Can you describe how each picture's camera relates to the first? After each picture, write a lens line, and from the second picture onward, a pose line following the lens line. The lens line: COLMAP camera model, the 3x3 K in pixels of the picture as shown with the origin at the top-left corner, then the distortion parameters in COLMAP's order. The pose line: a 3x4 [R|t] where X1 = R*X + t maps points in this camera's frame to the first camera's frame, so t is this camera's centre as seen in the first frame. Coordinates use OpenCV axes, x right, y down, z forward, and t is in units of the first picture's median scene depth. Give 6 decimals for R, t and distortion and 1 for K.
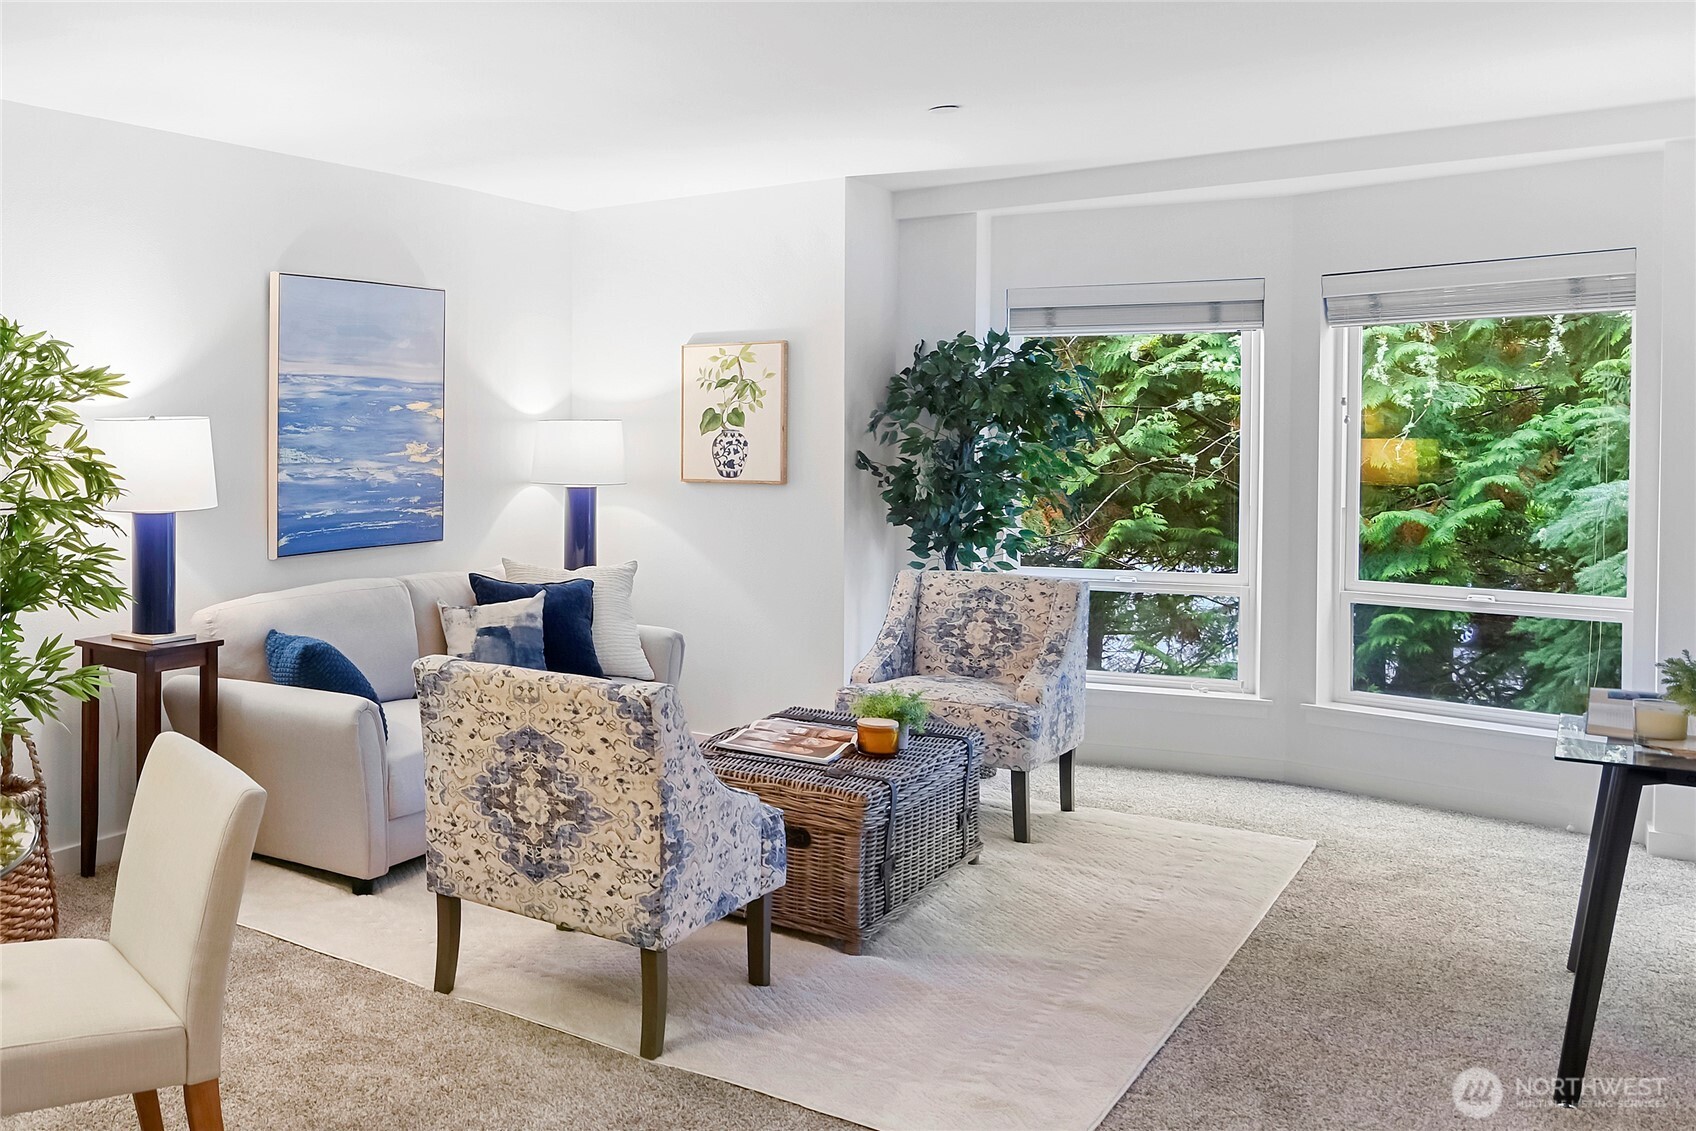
lens RADIAL K [[824.1, 0, 816.7], [0, 824.1, 497.9], [0, 0, 1]] dist [-0.007878, 0.000160]
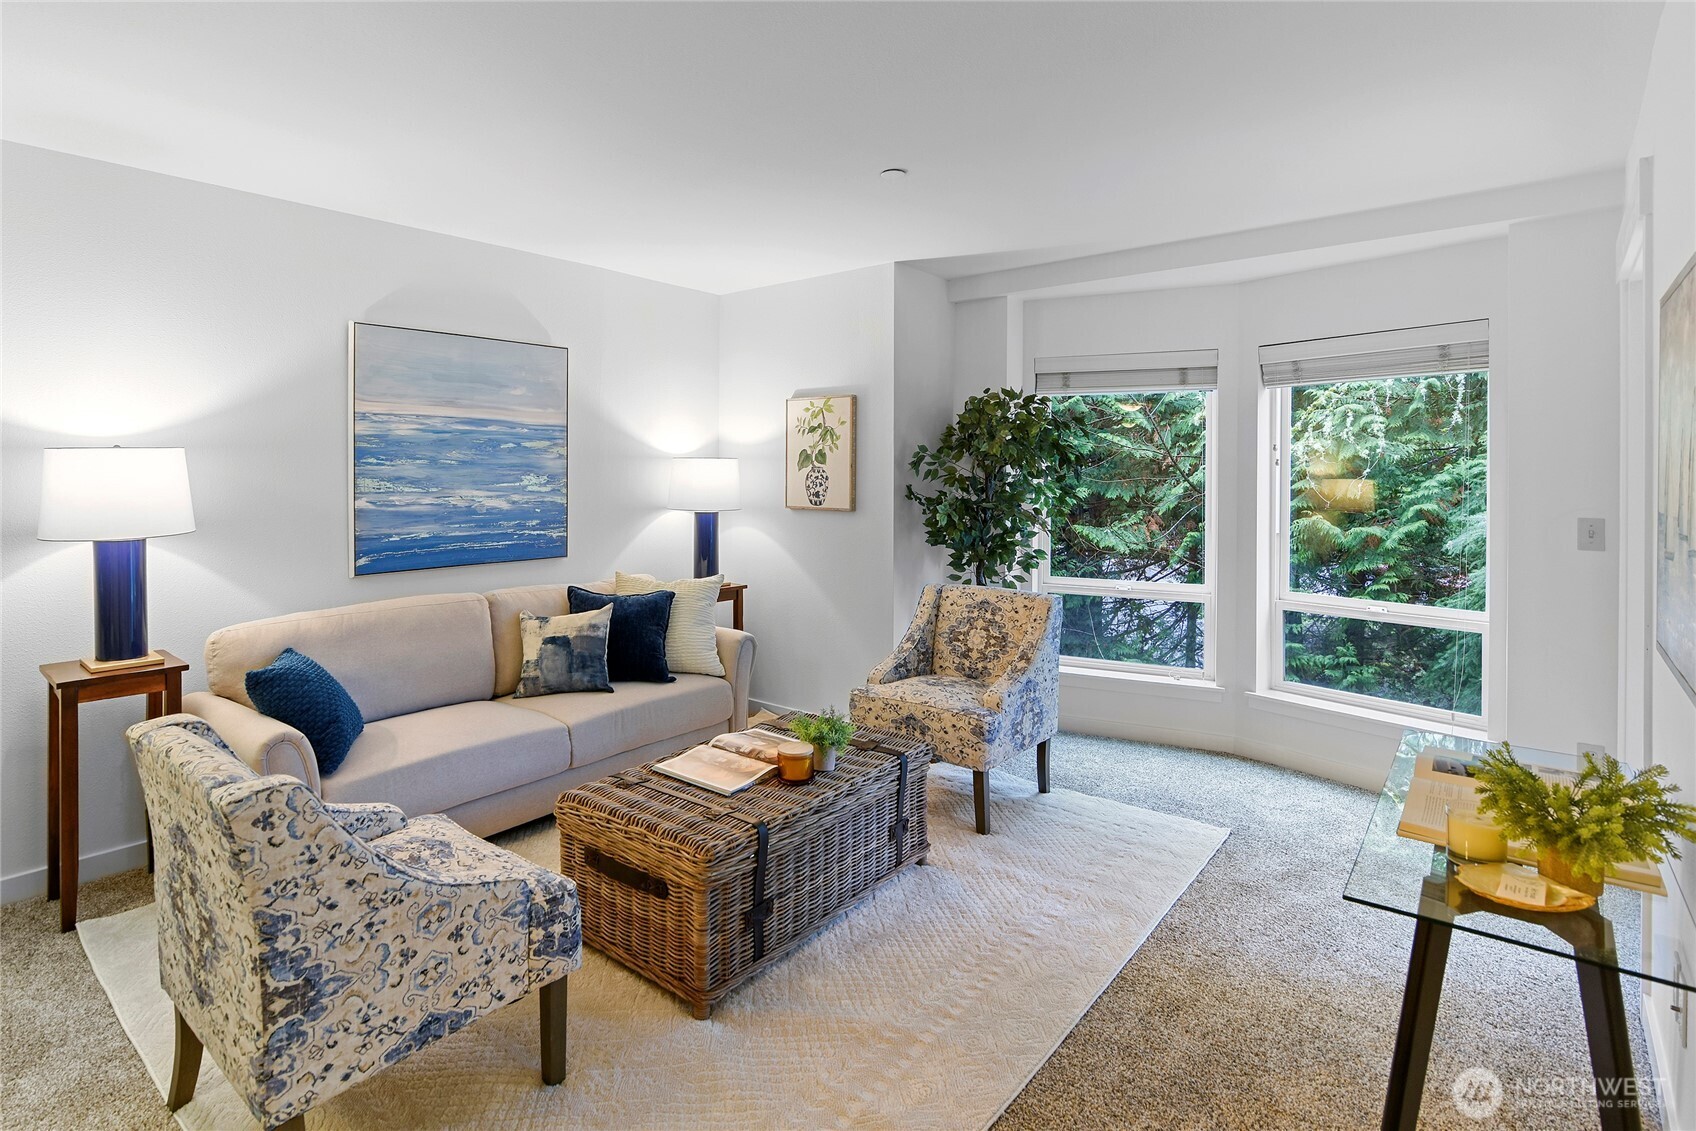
lens RADIAL K [[806.1, 0, 783.0], [0, 806.1, 519.4], [0, 0, 1]] dist [-0.014398, 0.001663]
pose [[0.997826, 0.004654, 0.065746, -0.200031], [-0.003744, 0.999896, -0.013952, 0.011461], [-0.065804, 0.013676, 0.997739, -0.174802]]
